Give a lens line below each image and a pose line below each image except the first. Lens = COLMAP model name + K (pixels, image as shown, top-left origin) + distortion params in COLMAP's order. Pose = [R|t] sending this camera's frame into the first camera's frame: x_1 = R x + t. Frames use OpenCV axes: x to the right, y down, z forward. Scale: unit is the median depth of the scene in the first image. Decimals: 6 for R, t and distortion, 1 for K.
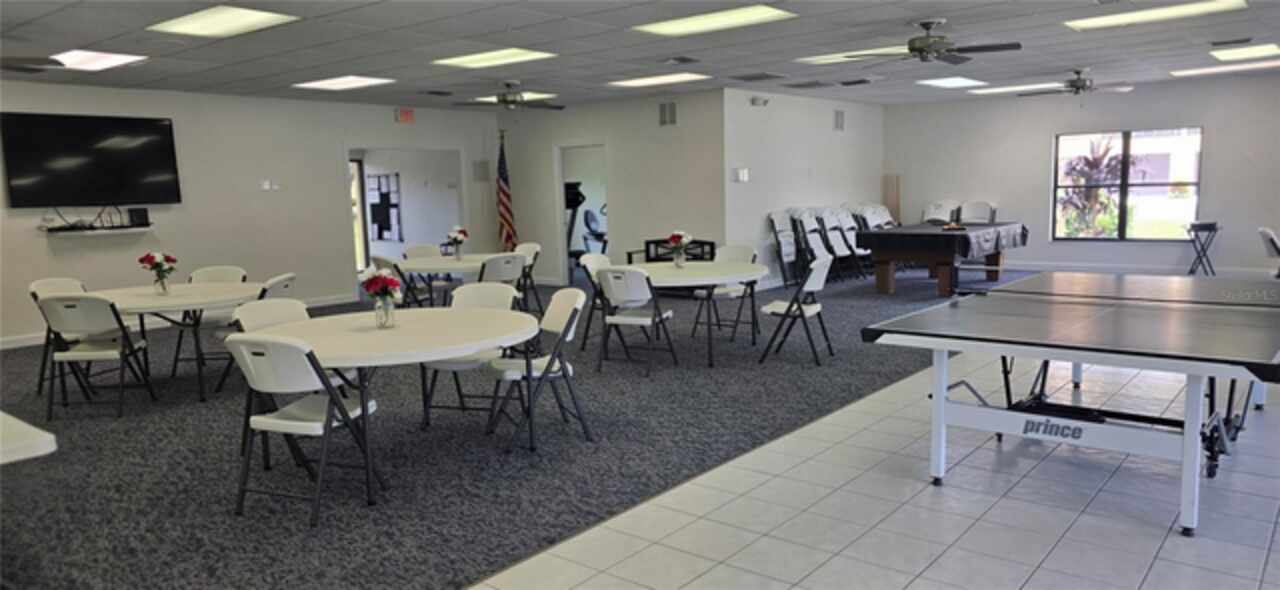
lens RADIAL K [[870.1, 0, 640.3], [0, 870.1, 297.6], [0, 0, 1]] dist [0.009824, 0.002864]
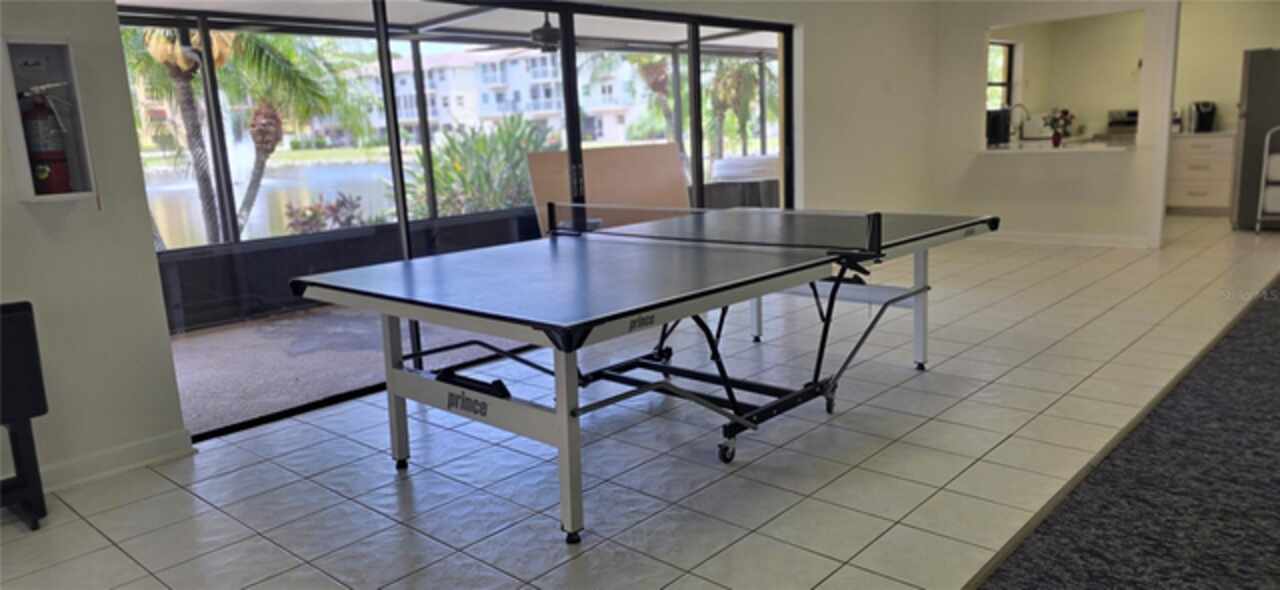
lens RADIAL K [[870.1, 0, 638.9], [0, 870.1, 298.5], [0, 0, 1]] dist [0.009824, 0.002864]
pose [[-0.995167, 0.066344, 0.072396, 0.481474], [0.085374, 0.948815, 0.304074, -0.179142], [-0.048517, 0.308785, -0.949894, 1.602776]]
